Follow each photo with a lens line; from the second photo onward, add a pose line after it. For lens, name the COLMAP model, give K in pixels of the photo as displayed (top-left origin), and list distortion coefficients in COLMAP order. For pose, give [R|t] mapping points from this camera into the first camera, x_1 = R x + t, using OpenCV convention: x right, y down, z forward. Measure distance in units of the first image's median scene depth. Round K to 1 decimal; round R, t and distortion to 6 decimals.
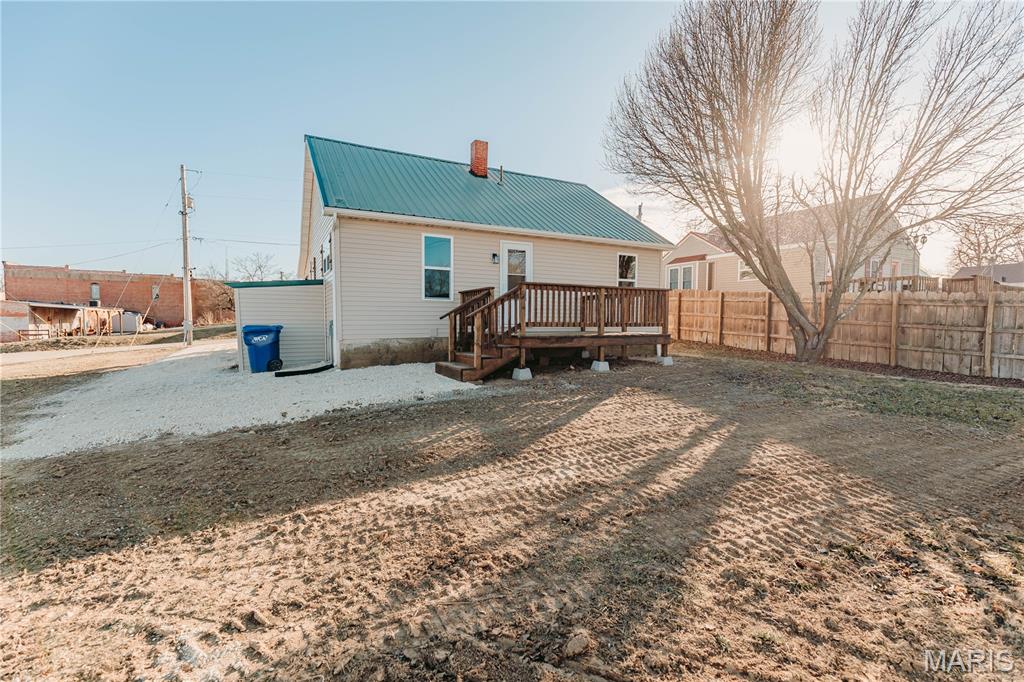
lens RADIAL K [[456.6, 0, 512.0], [0, 456.6, 341.0], [0, 0, 1]] dist [0.001463, -0.000058]
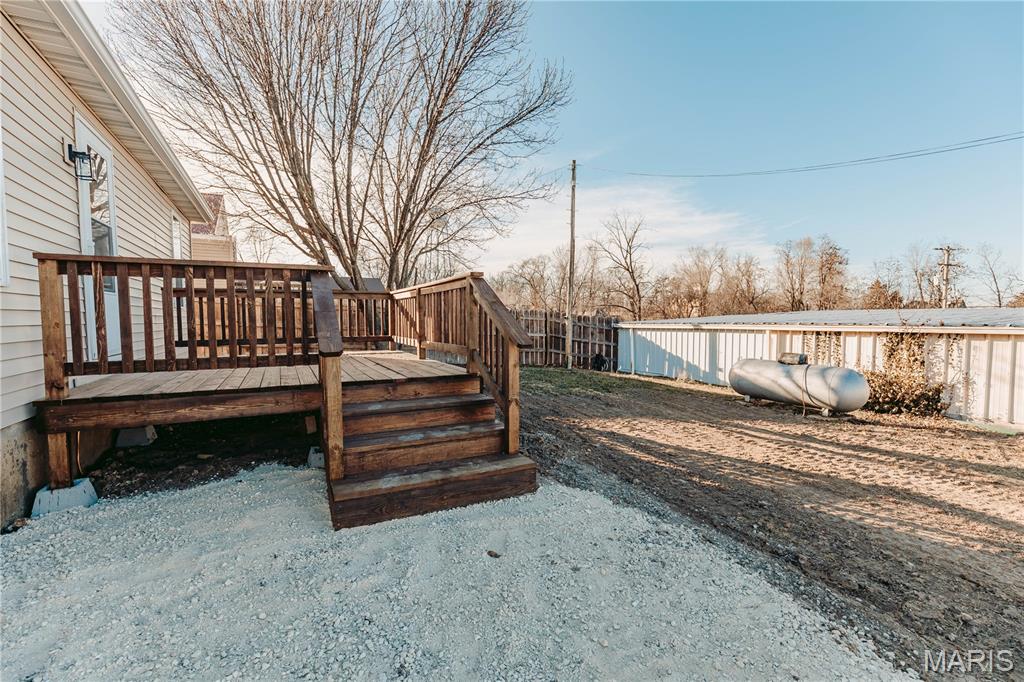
lens RADIAL K [[456.6, 0, 512.0], [0, 456.6, 341.0], [0, 0, 1]] dist [0.001463, -0.000058]
pose [[0.027855, -0.052098, 0.998253, -0.386317], [0.056460, 0.997129, 0.050463, -0.055191], [-0.998016, 0.054956, 0.030717, 0.721348]]
